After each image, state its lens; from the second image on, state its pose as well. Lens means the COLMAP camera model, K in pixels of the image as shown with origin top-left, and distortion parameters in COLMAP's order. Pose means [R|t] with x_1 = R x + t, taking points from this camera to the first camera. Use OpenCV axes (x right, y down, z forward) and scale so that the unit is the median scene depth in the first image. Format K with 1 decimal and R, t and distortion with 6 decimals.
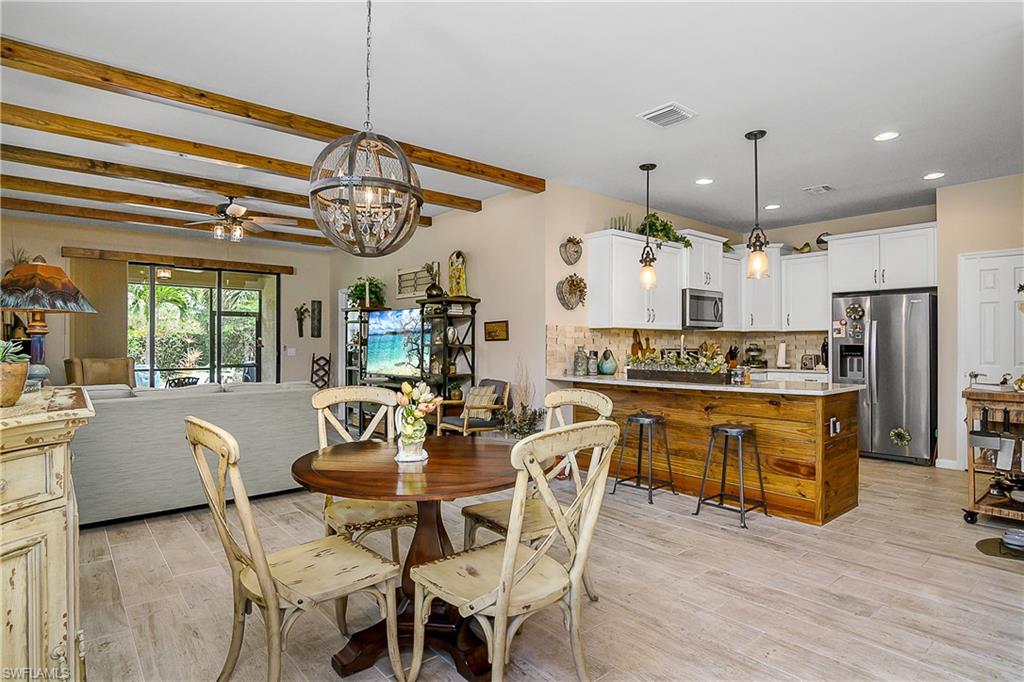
lens RADIAL K [[537.7, 0, 512.0], [0, 537.7, 341.0], [0, 0, 1]] dist [-0.044129, 0.000228]
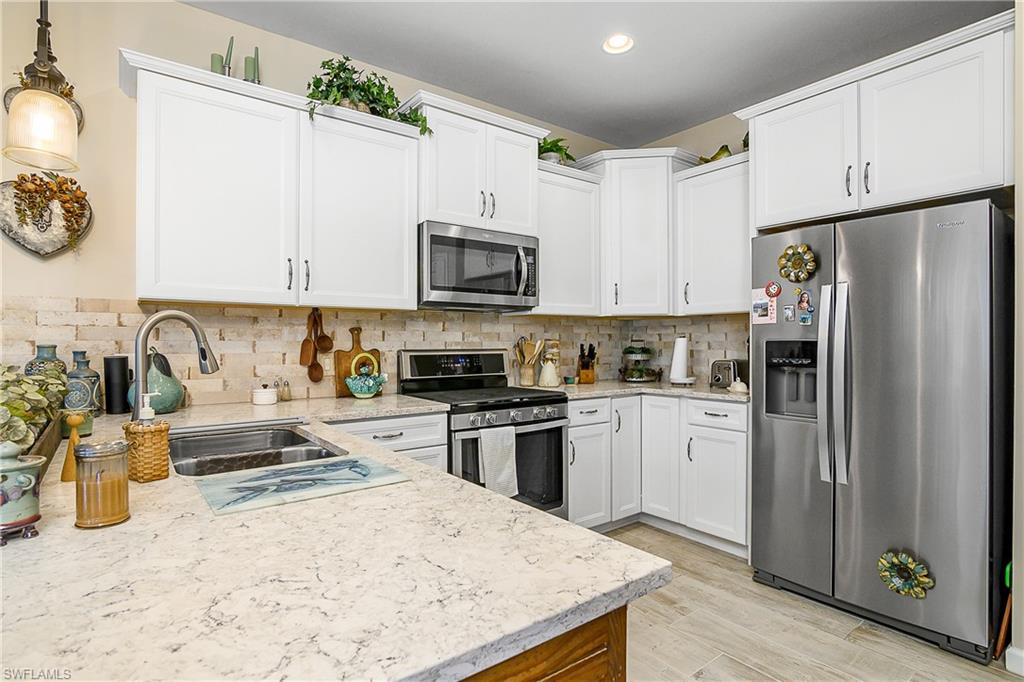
lens RADIAL K [[508.9, 0, 512.0], [0, 508.9, 341.0], [0, 0, 1]] dist [-0.018891, -0.000285]
pose [[0.997909, -0.002515, -0.064585, 0.432390], [0.002770, 0.999989, 0.003864, 0.005555], [0.064575, -0.004035, 0.997905, 0.557332]]
